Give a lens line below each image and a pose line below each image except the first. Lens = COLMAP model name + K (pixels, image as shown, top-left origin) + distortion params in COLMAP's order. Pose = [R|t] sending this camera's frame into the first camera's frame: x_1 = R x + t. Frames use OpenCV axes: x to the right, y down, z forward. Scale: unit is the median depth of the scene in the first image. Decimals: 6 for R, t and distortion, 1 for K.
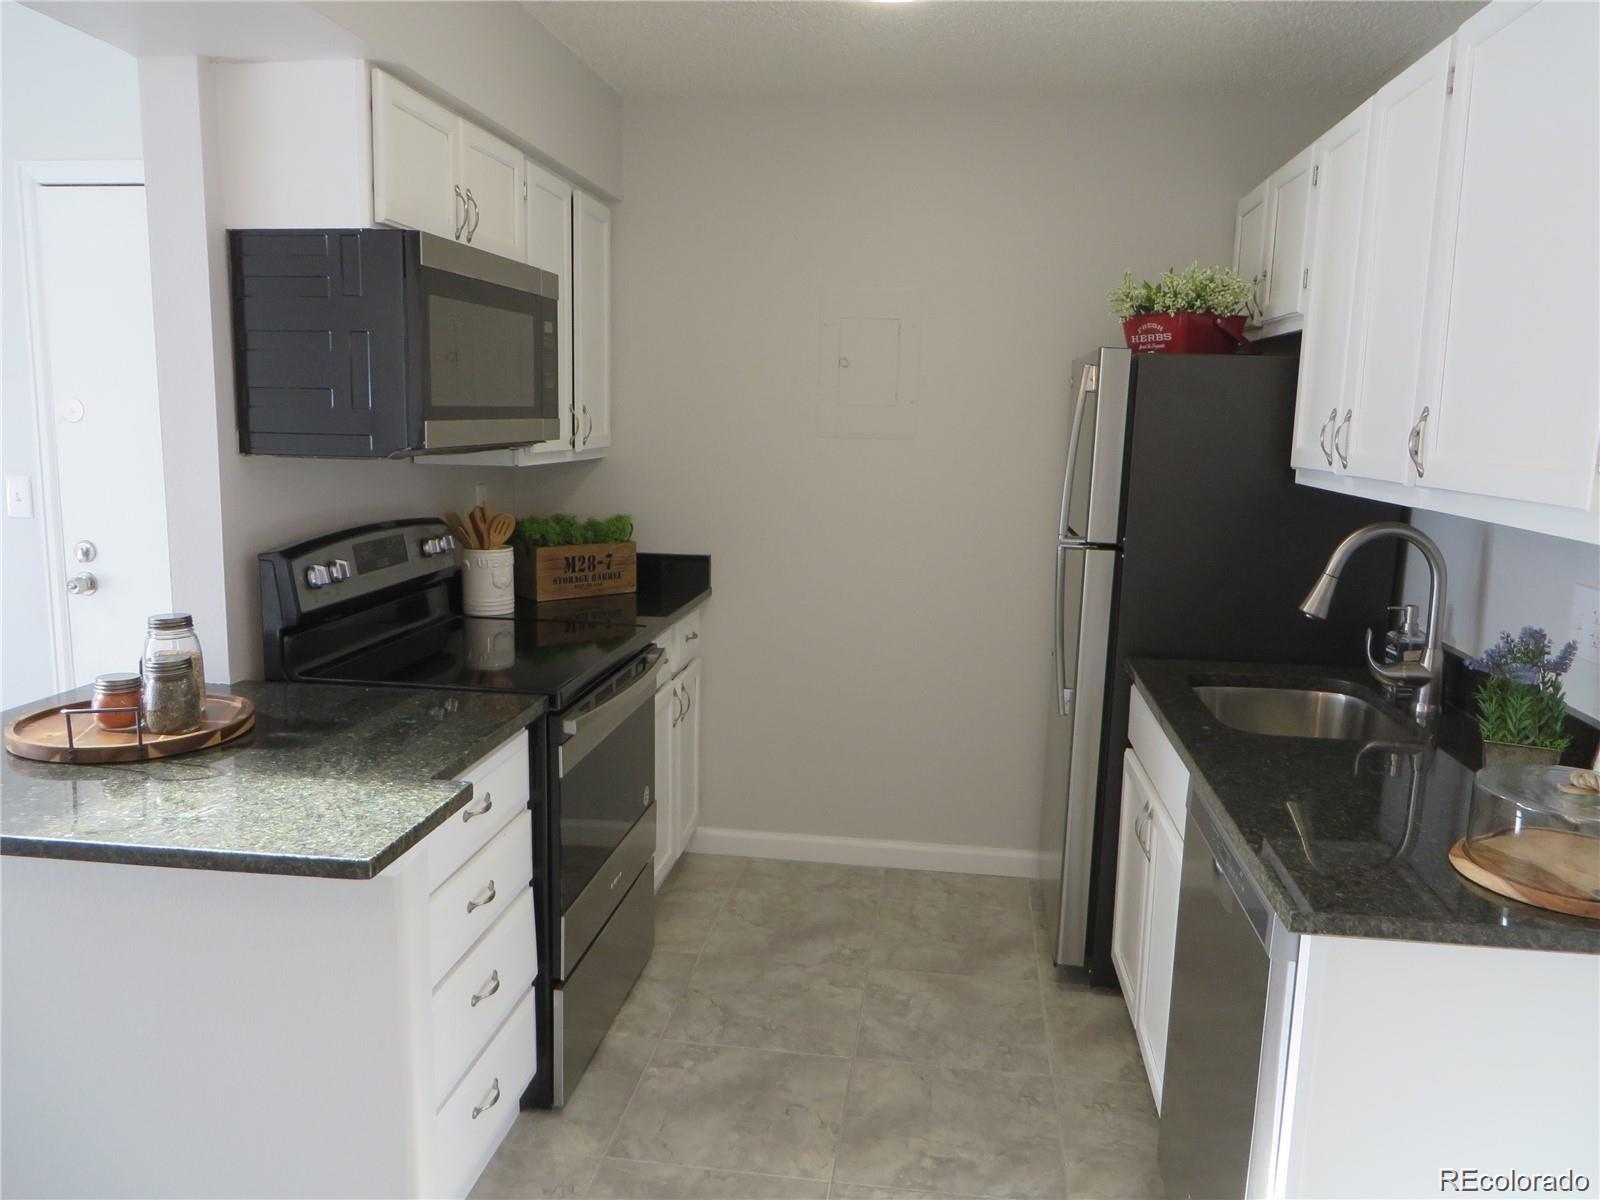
lens RADIAL K [[1199.5, 0, 803.0], [0, 1199.5, 595.5], [0, 0, 1]] dist [-0.025002, 0.007922]
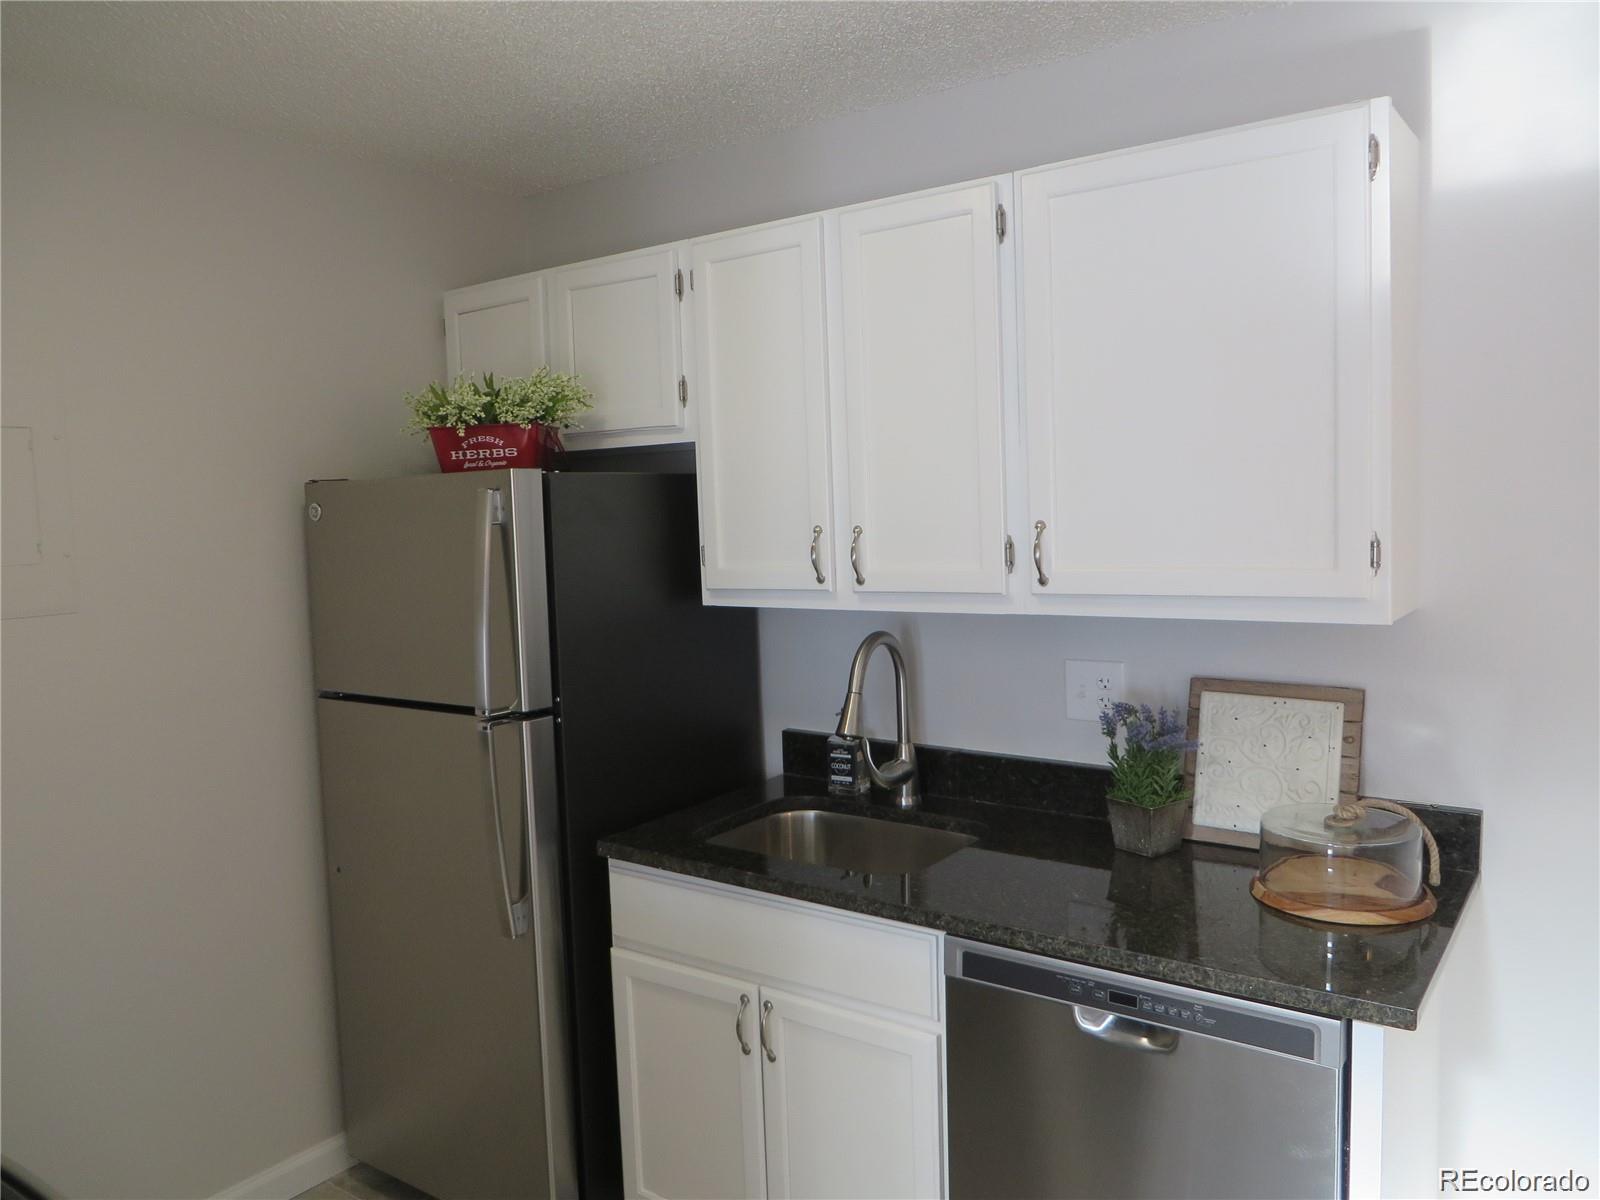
lens RADIAL K [[1199.5, 0, 803.0], [0, 1199.5, 595.5], [0, 0, 1]] dist [-0.025002, 0.007922]
pose [[0.478208, -0.114093, 0.870804, -0.378475], [0.184653, 0.982424, 0.027313, -0.115592], [-0.858615, 0.147735, 0.490871, 0.479560]]
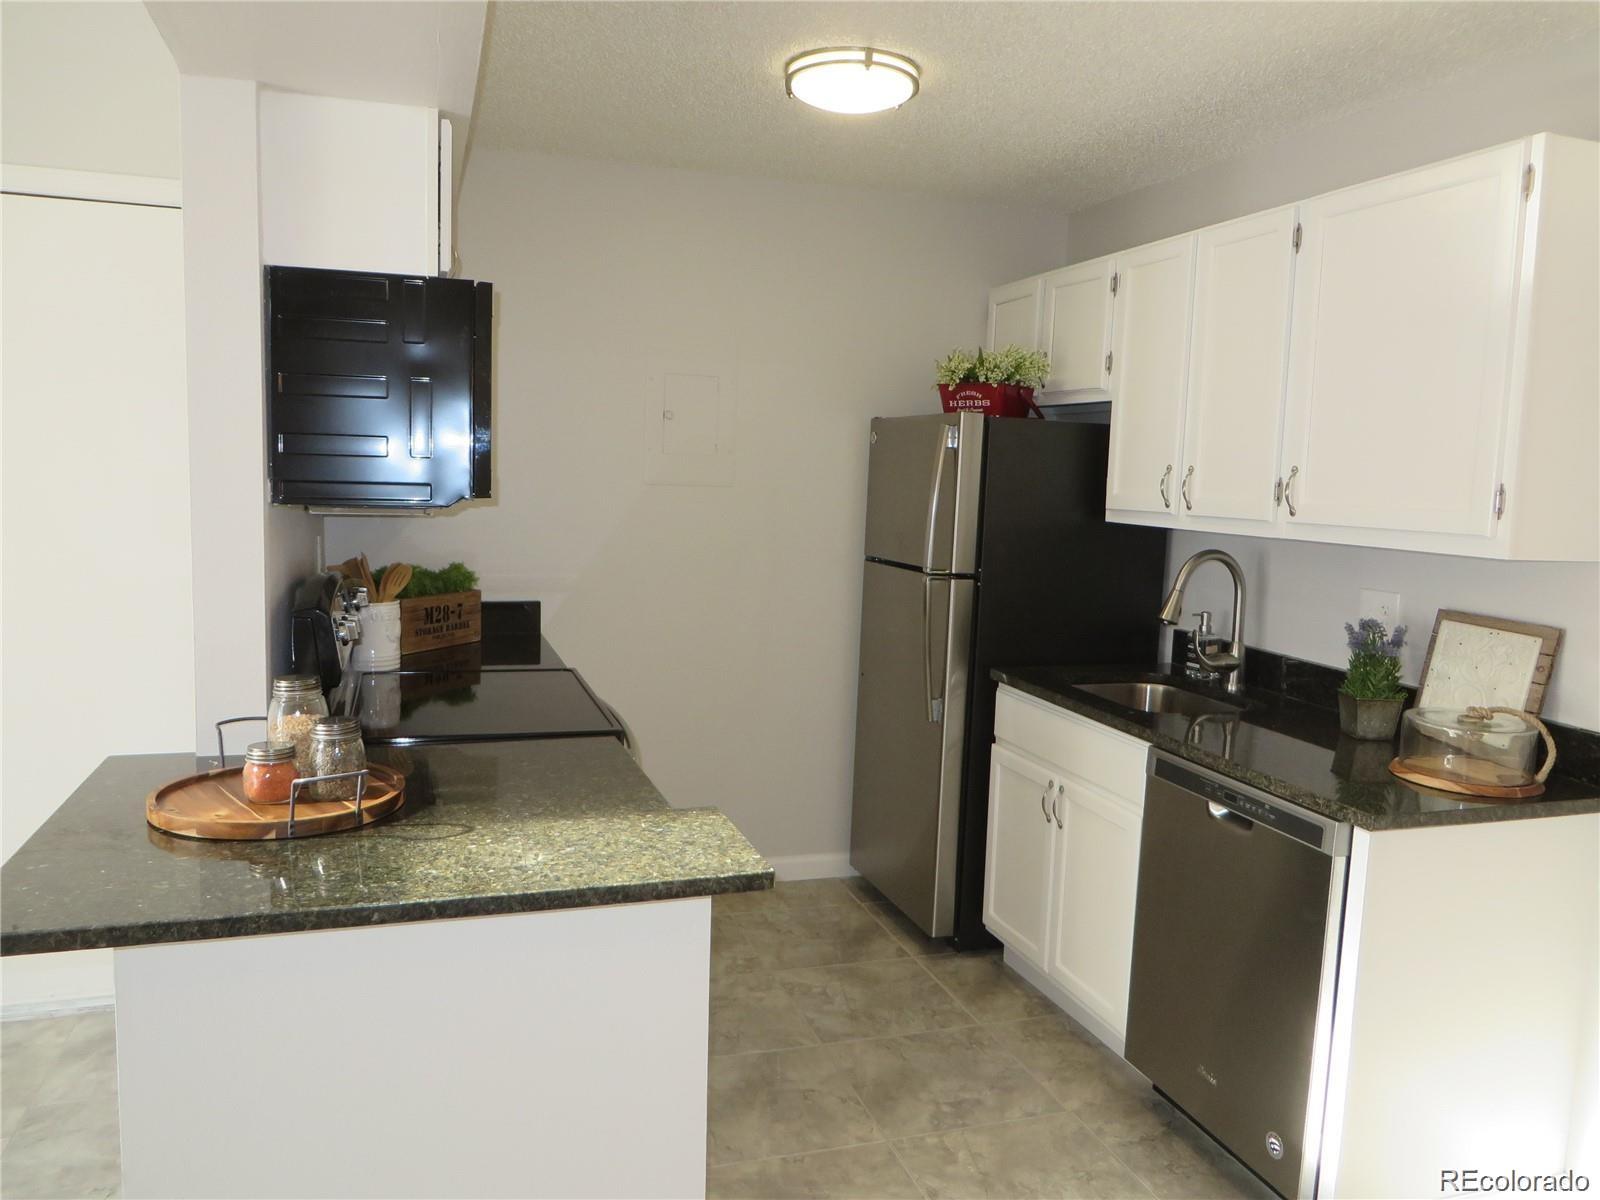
lens RADIAL K [[1199.5, 0, 803.0], [0, 1199.5, 595.5], [0, 0, 1]] dist [-0.025002, 0.007922]
pose [[0.902211, -0.039070, 0.429521, -0.440640], [0.054890, 0.998192, -0.024500, -0.001816], [-0.427787, 0.045680, 0.902724, -0.011596]]
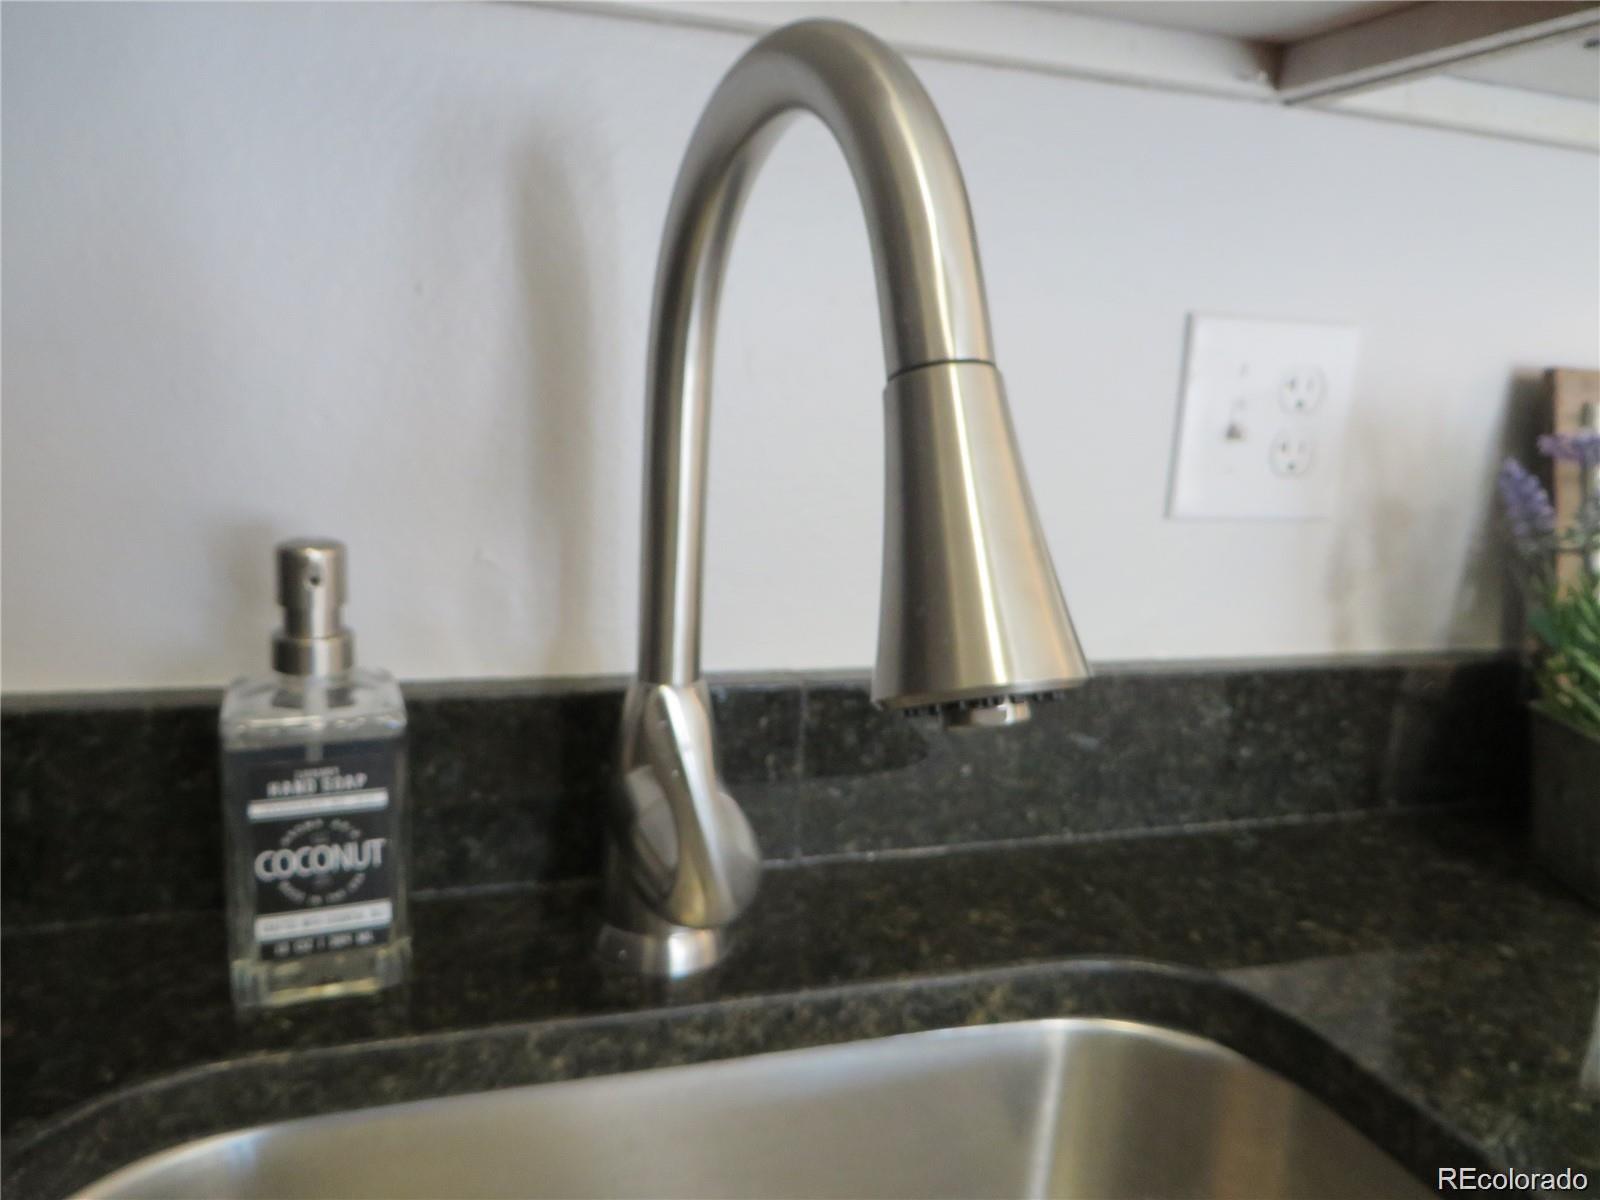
lens RADIAL K [[1199.5, 0, 803.0], [0, 1199.5, 595.5], [0, 0, 1]] dist [-0.025002, 0.007922]
pose [[-0.443488, -0.227388, 0.866956, 0.291663], [0.076720, 0.954101, 0.289490, -0.030330], [-0.892991, 0.194898, -0.405687, 0.952148]]
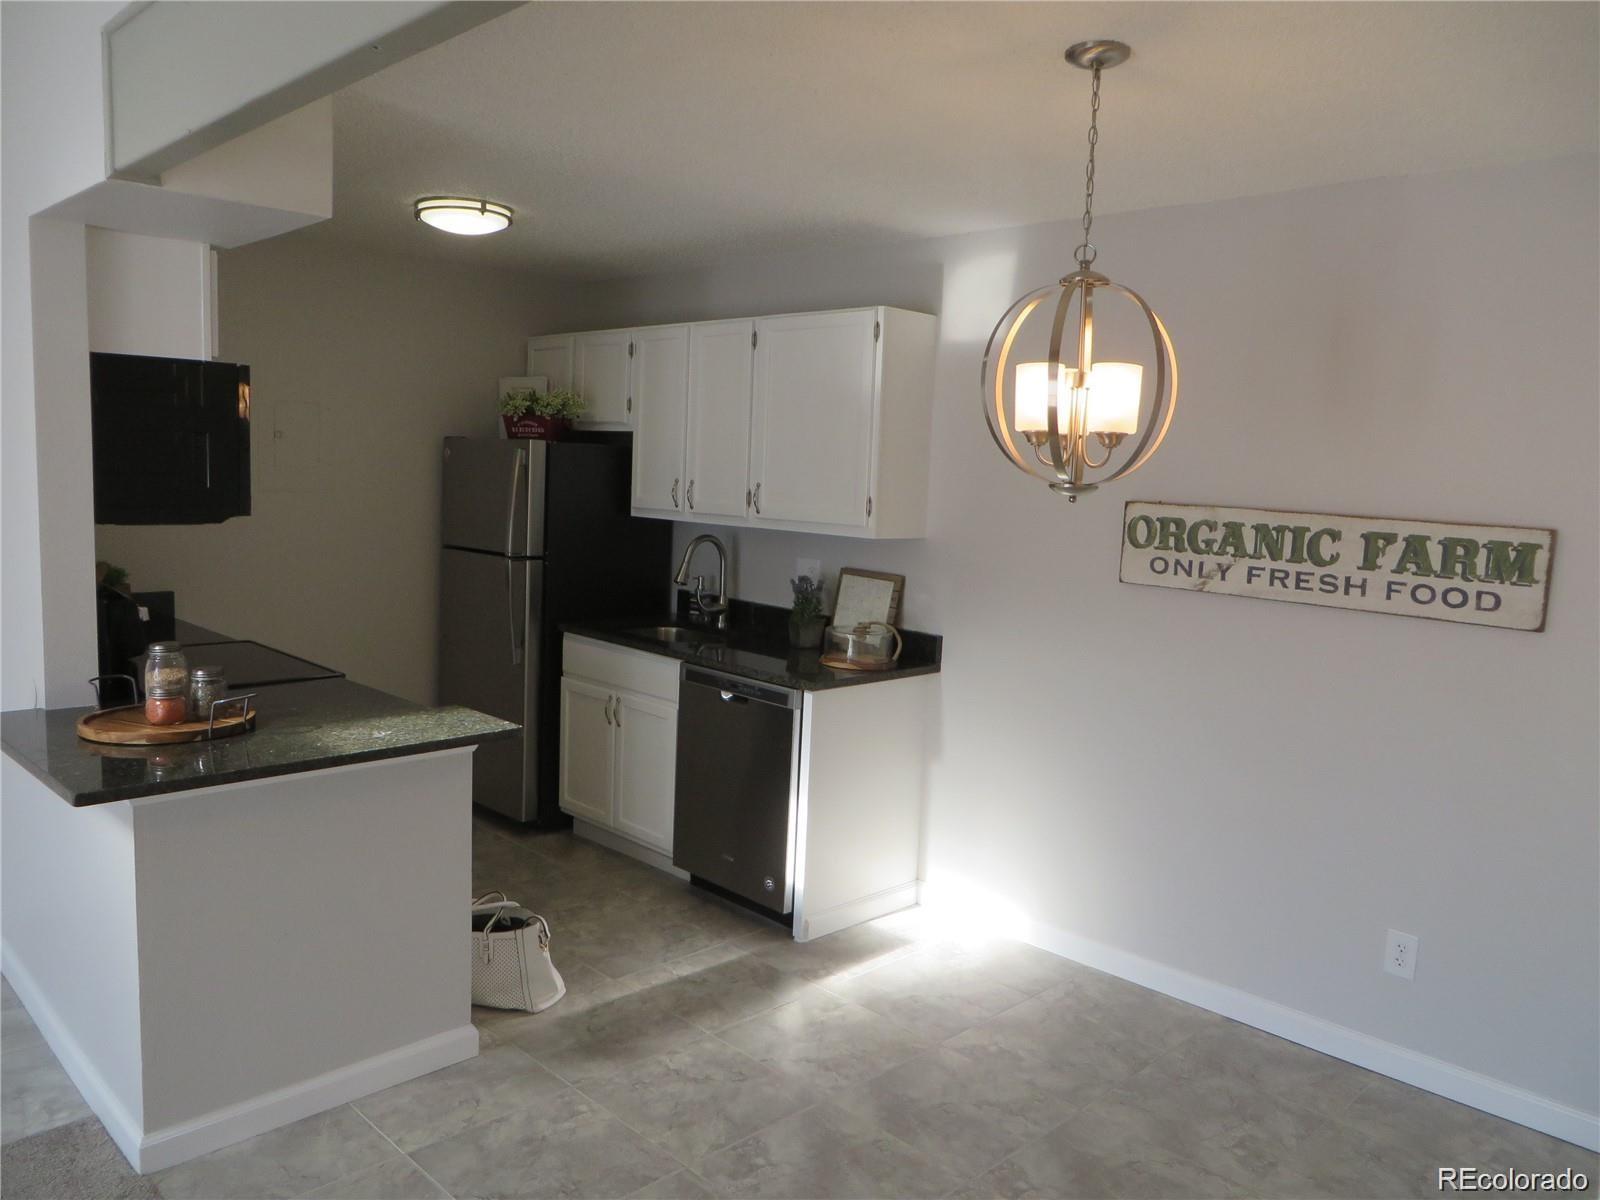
lens RADIAL K [[1199.5, 0, 803.0], [0, 1199.5, 595.5], [0, 0, 1]] dist [-0.025002, 0.007922]
pose [[0.615352, -0.087163, 0.783418, -0.887938], [0.099008, 0.994543, 0.032884, -0.007756], [-0.782010, 0.057329, 0.620624, -0.339184]]
